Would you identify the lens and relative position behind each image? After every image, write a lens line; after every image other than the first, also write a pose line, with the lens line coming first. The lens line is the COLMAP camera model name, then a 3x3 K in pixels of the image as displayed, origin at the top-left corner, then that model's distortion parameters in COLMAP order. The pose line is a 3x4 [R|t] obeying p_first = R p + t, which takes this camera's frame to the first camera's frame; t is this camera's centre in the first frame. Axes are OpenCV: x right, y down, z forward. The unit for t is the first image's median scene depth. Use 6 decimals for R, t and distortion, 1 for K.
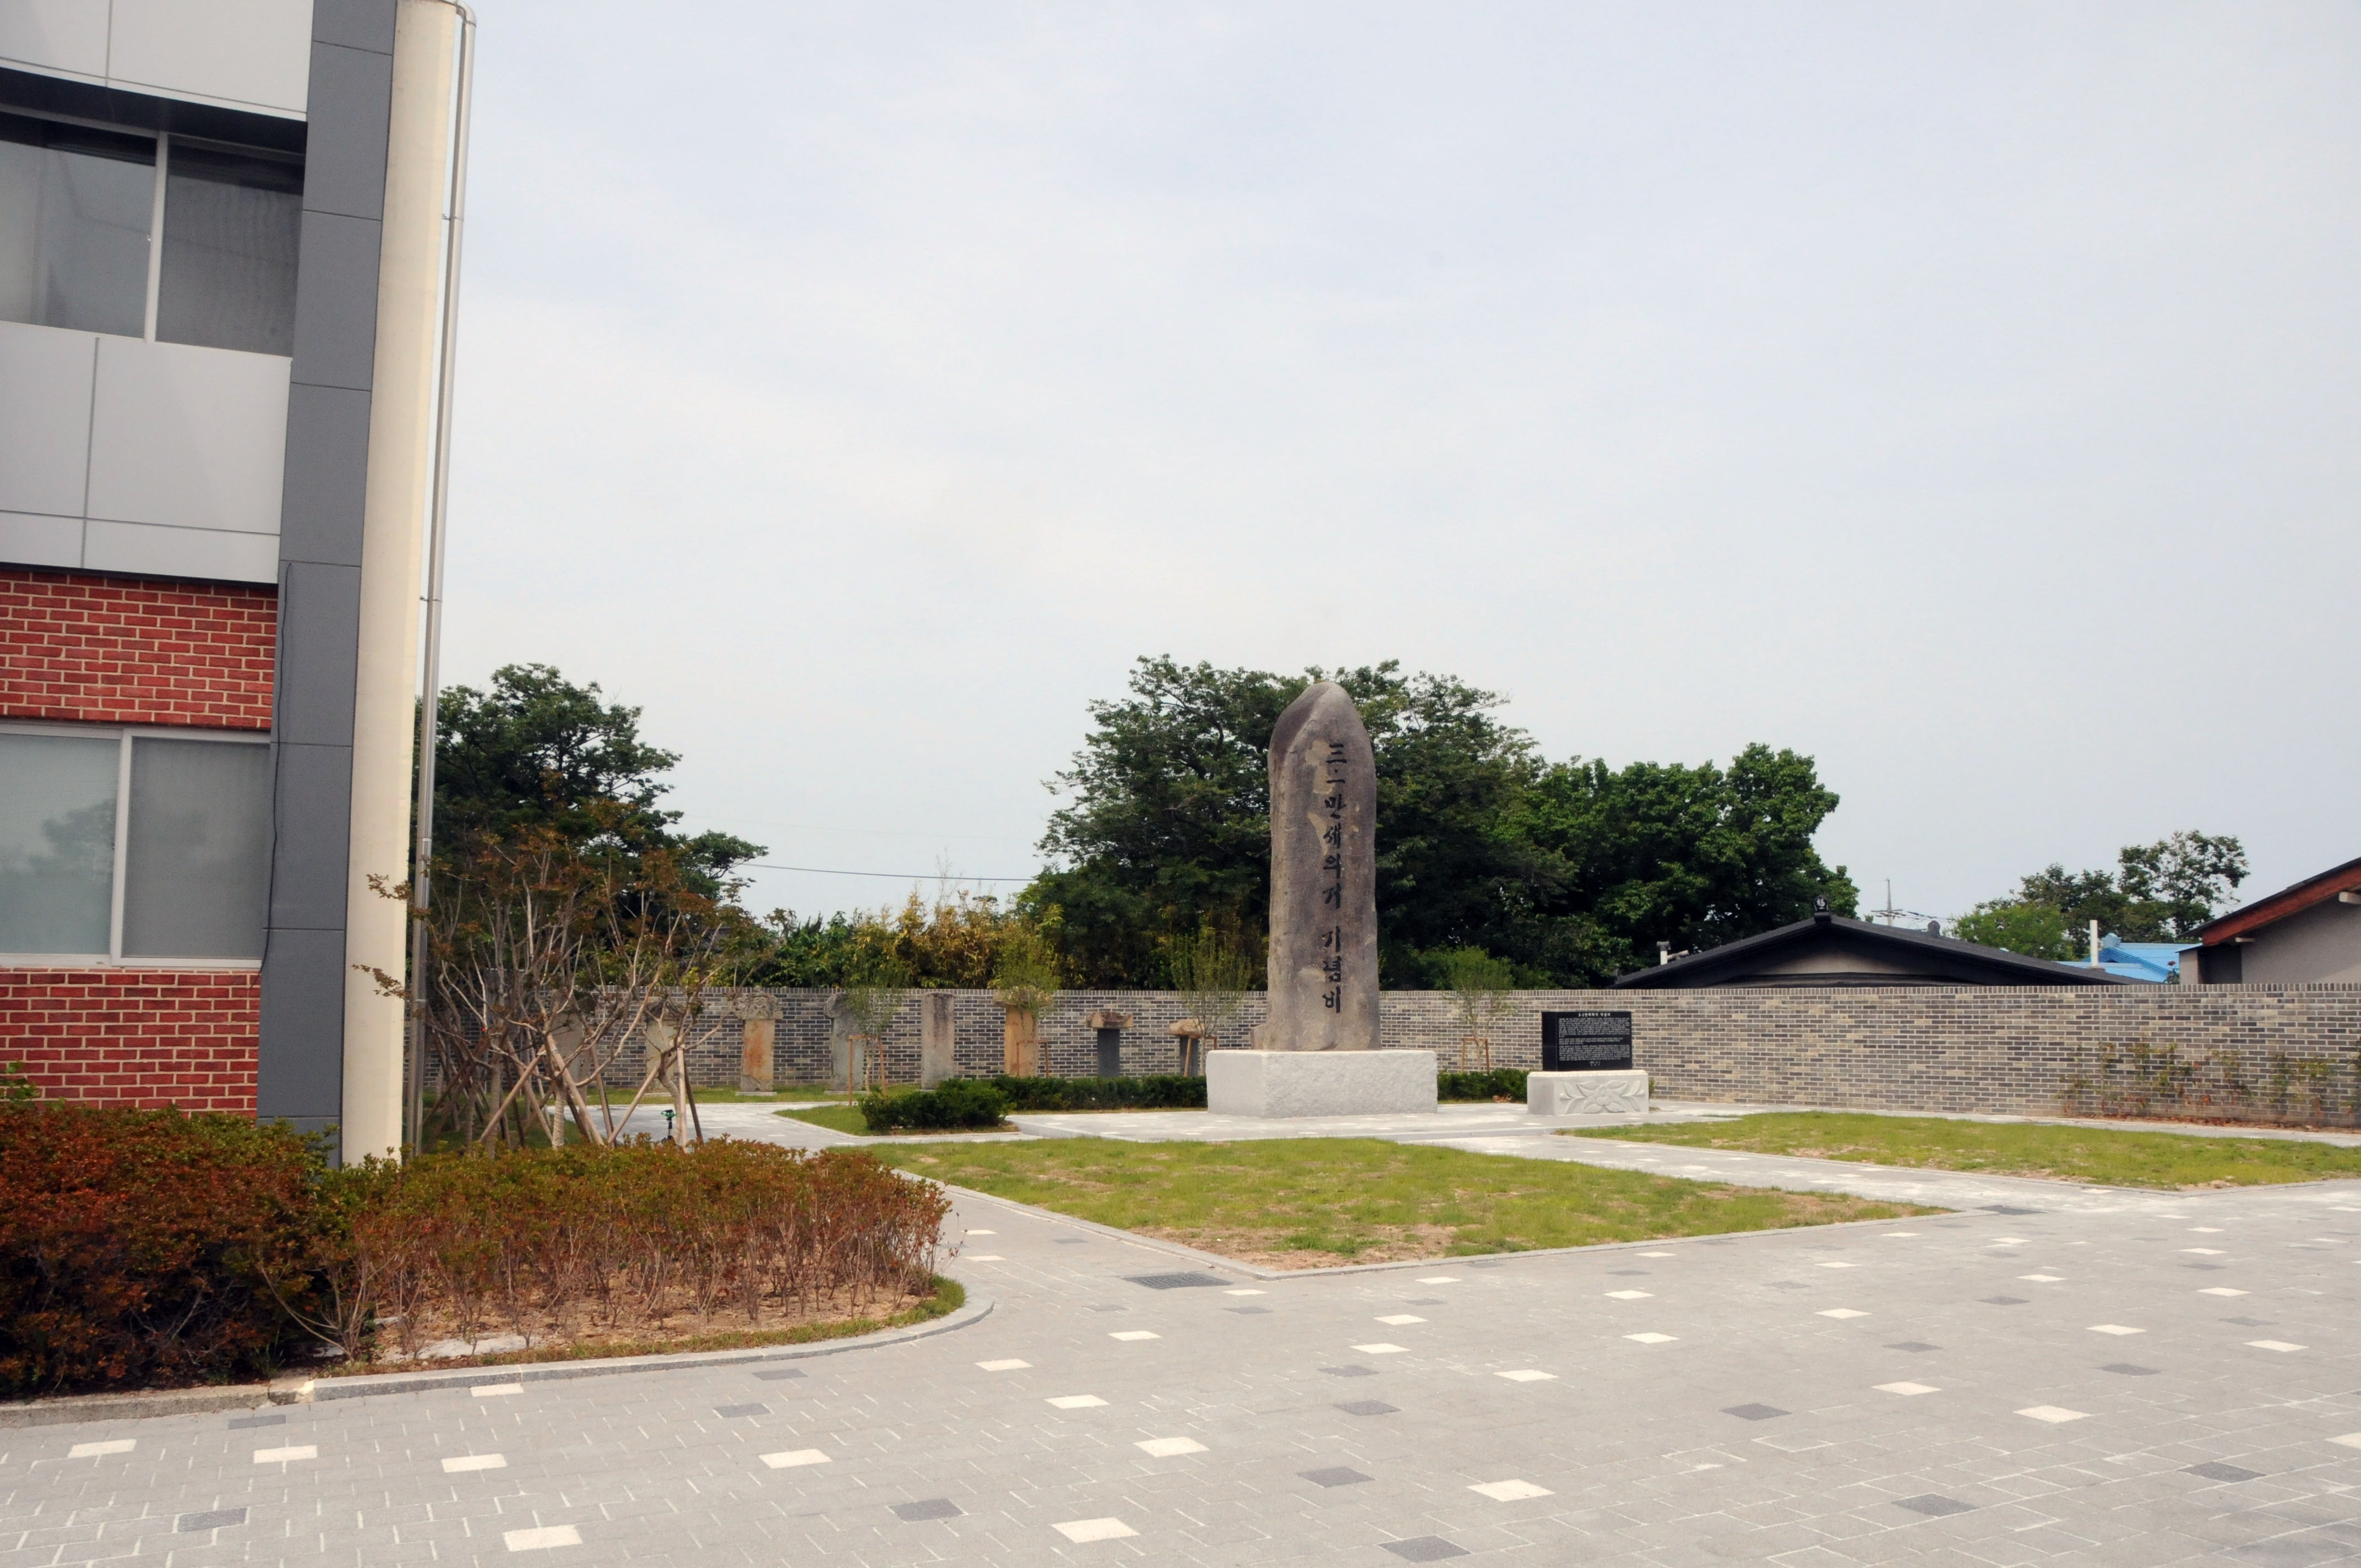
lens RADIAL K [[1824.4, 0, 1181.1], [0, 1824.4, 857.6], [0, 0, 1]] dist [-0.172308, 0.133466]
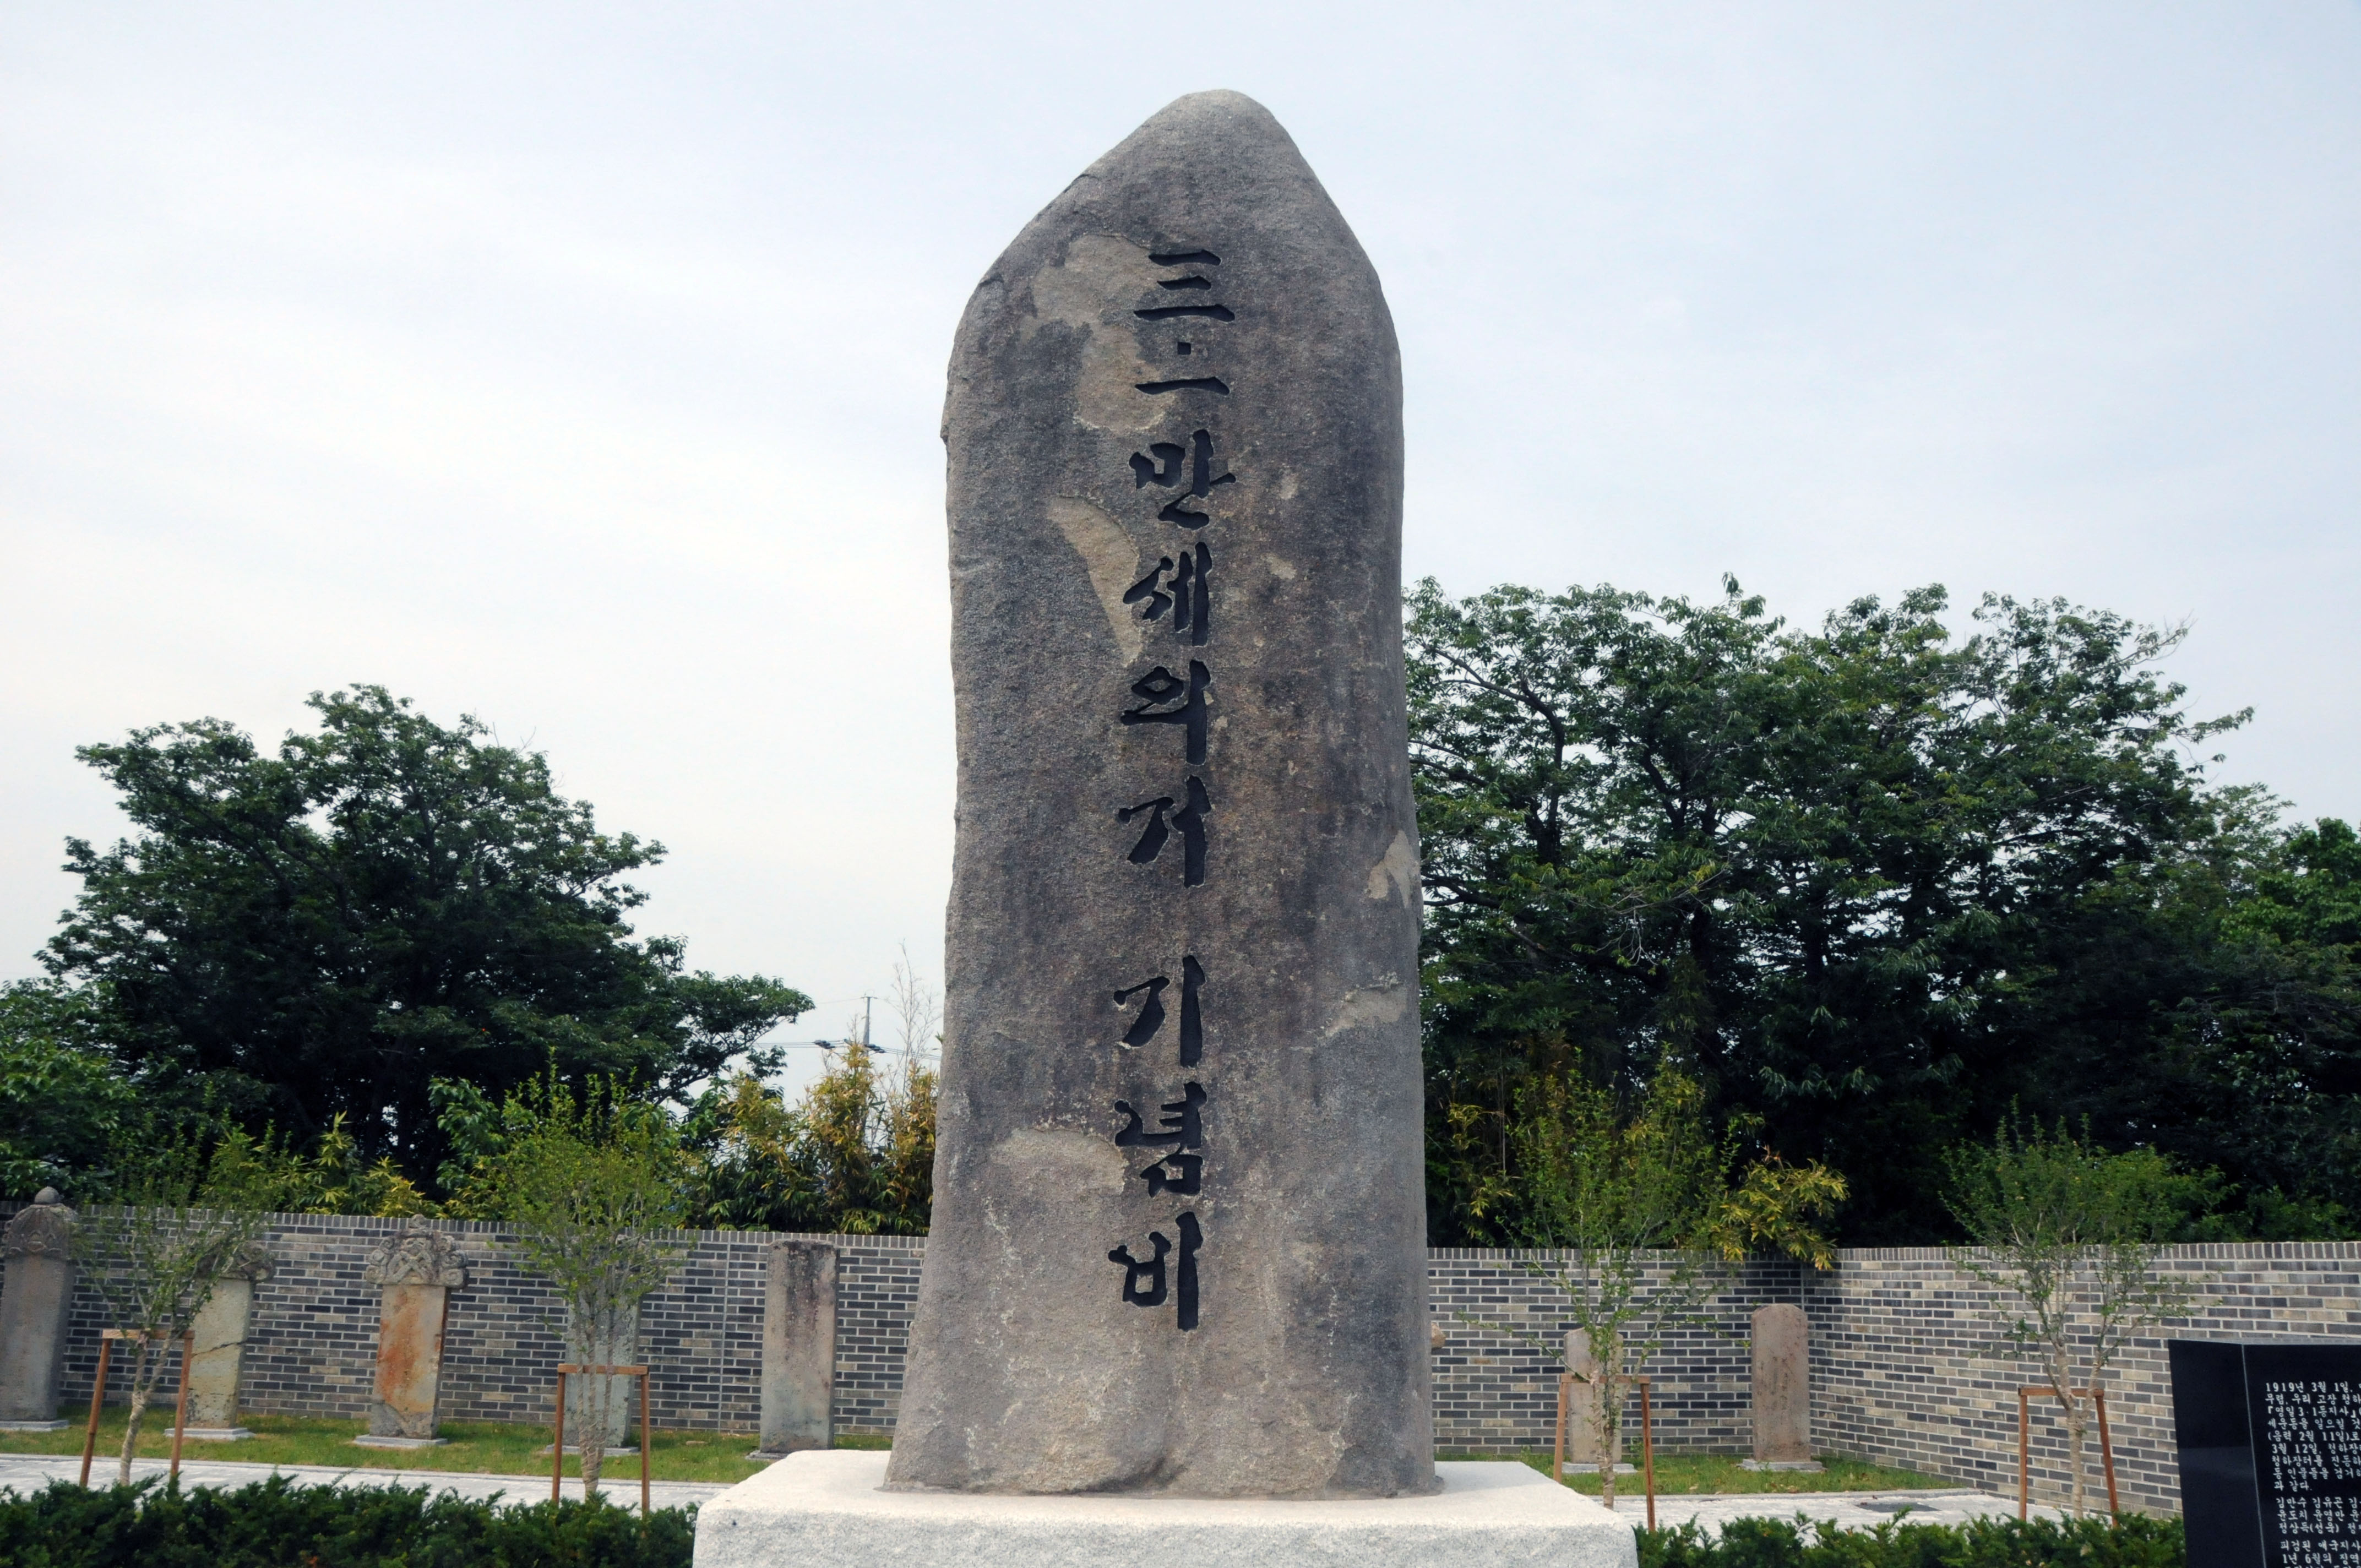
lens RADIAL K [[1824.4, 0, 1181.1], [0, 1824.4, 857.6], [0, 0, 1]] dist [-0.172308, 0.133466]
pose [[0.921186, -0.069364, -0.382890, 0.176065], [0.013264, 0.989009, -0.147256, 0.059725], [0.388896, 0.130572, 0.911982, 0.779992]]
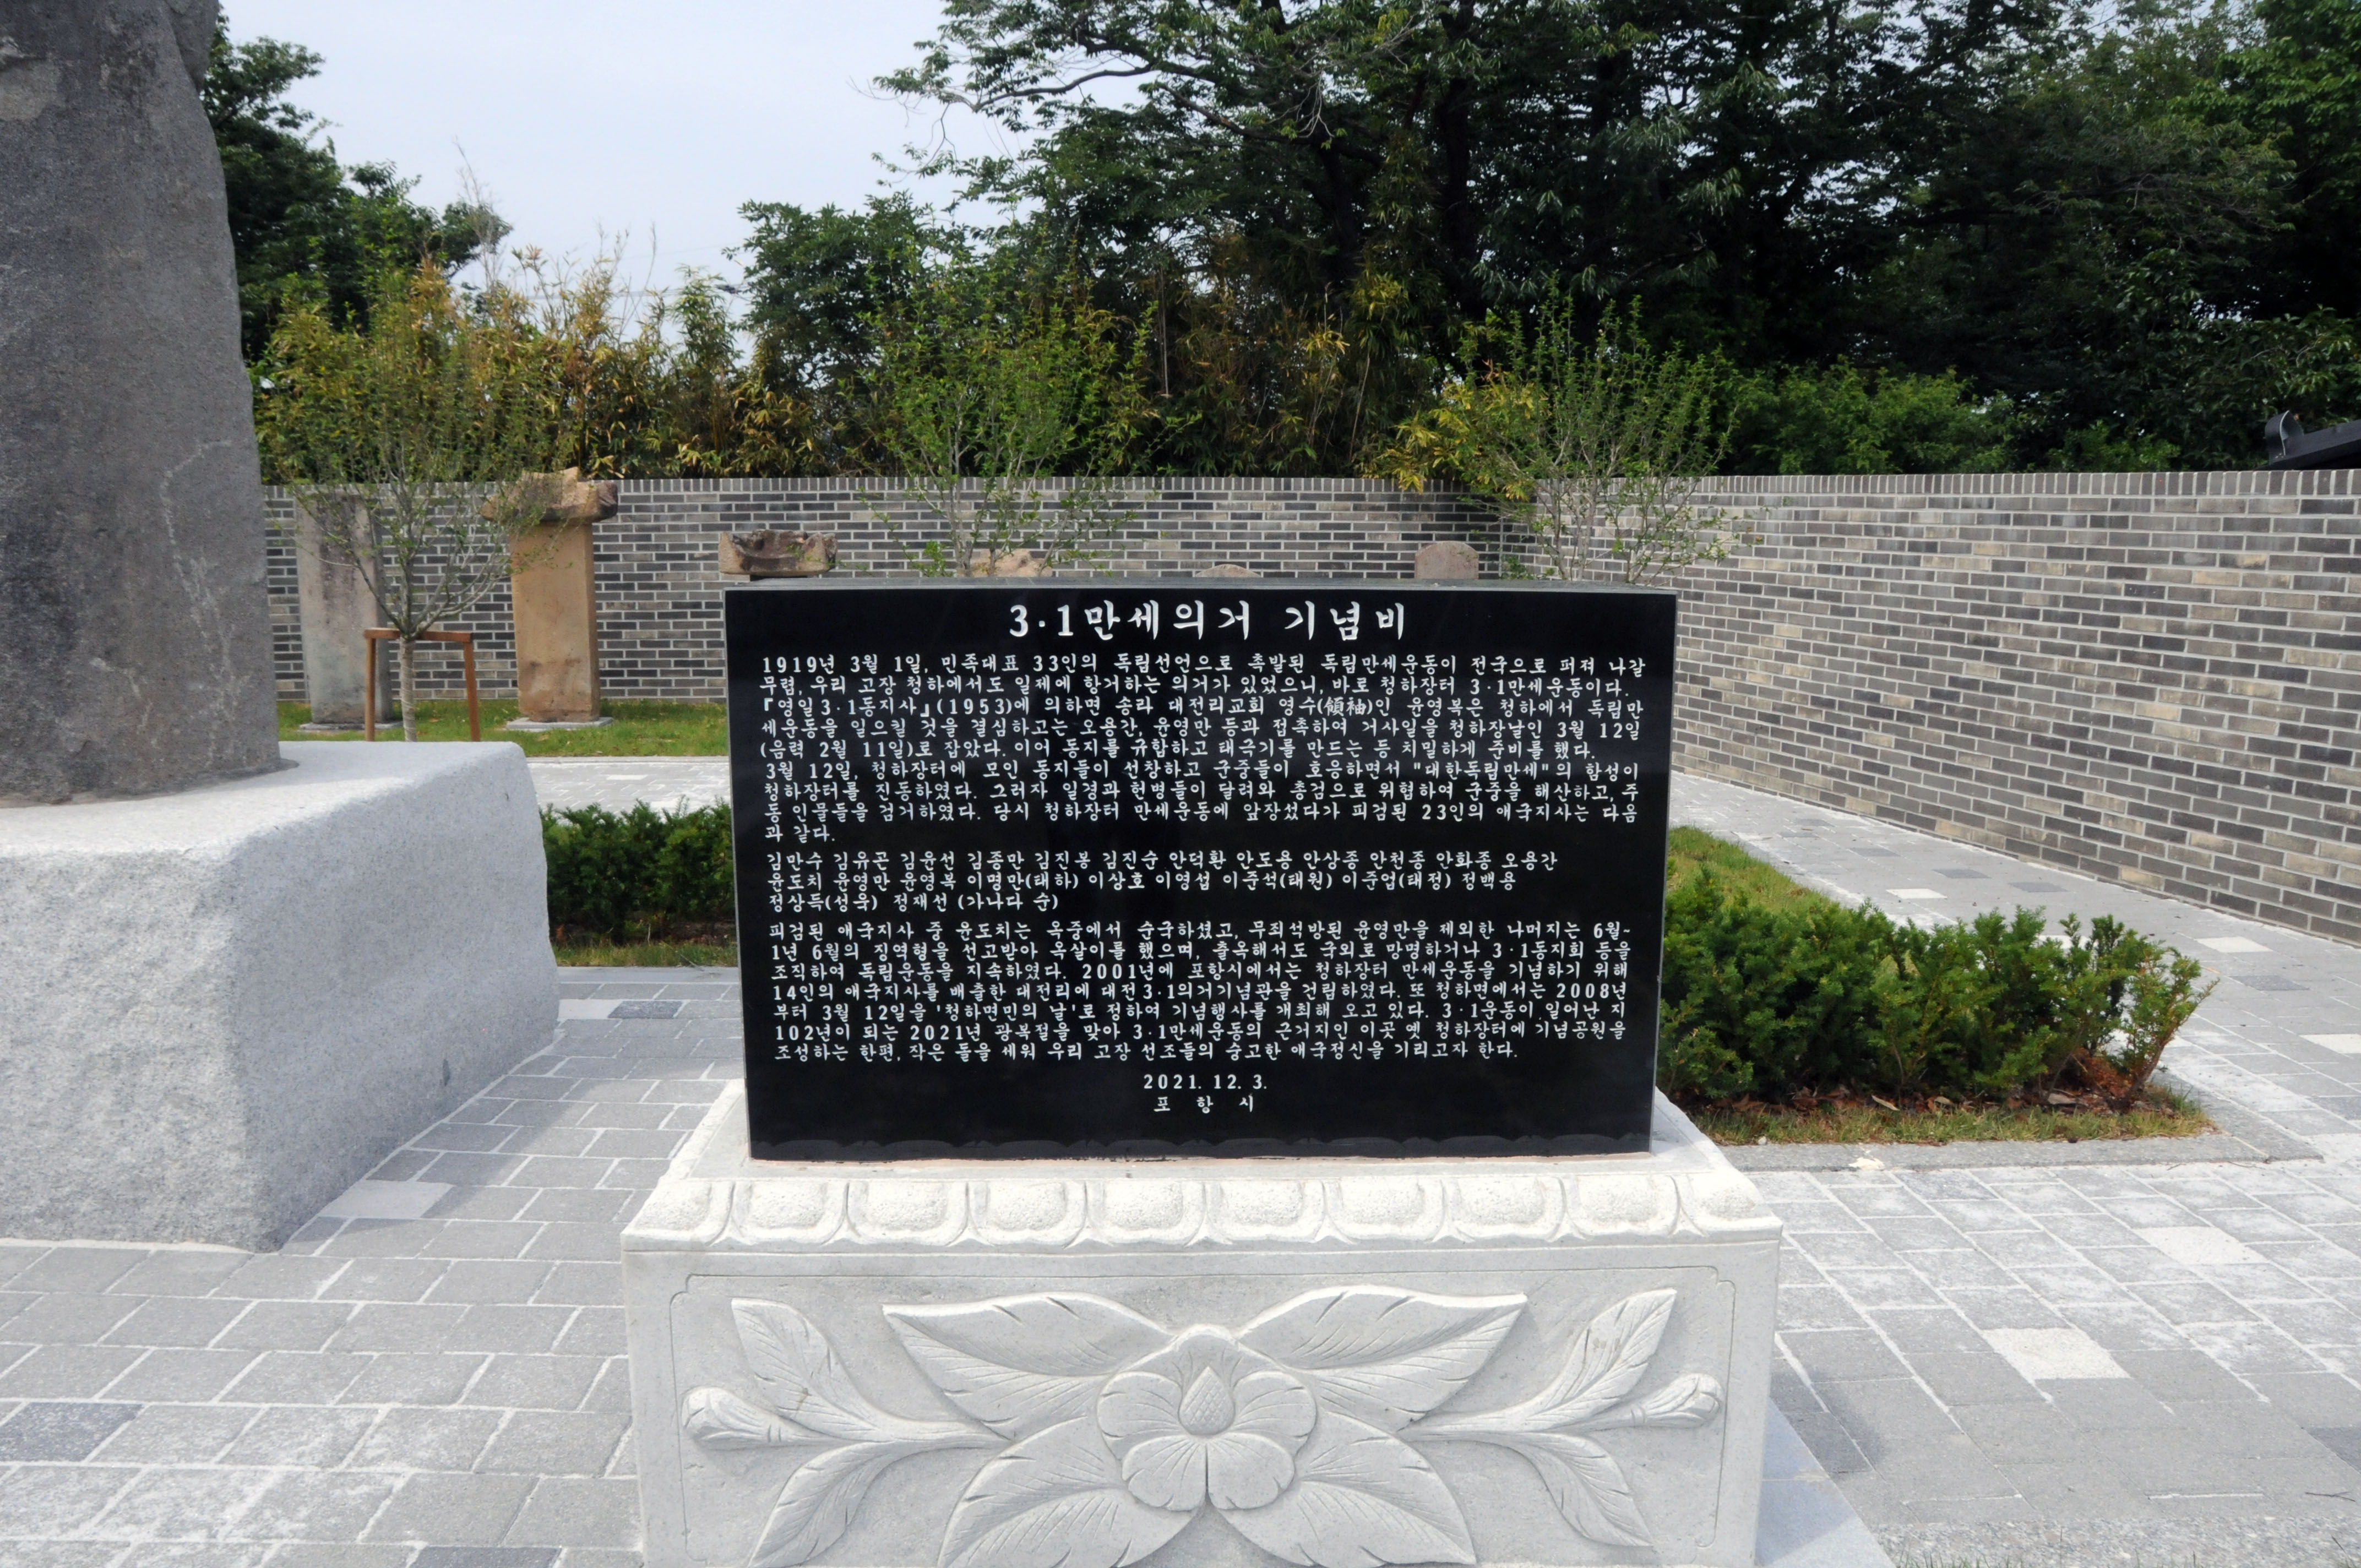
lens RADIAL K [[1824.4, 0, 1181.1], [0, 1824.4, 857.6], [0, 0, 1]] dist [-0.172308, 0.133466]
pose [[0.913517, 0.077763, -0.399298, 0.268506], [0.030838, 0.965497, 0.258582, 0.073350], [0.405629, -0.248532, 0.879600, 0.906560]]
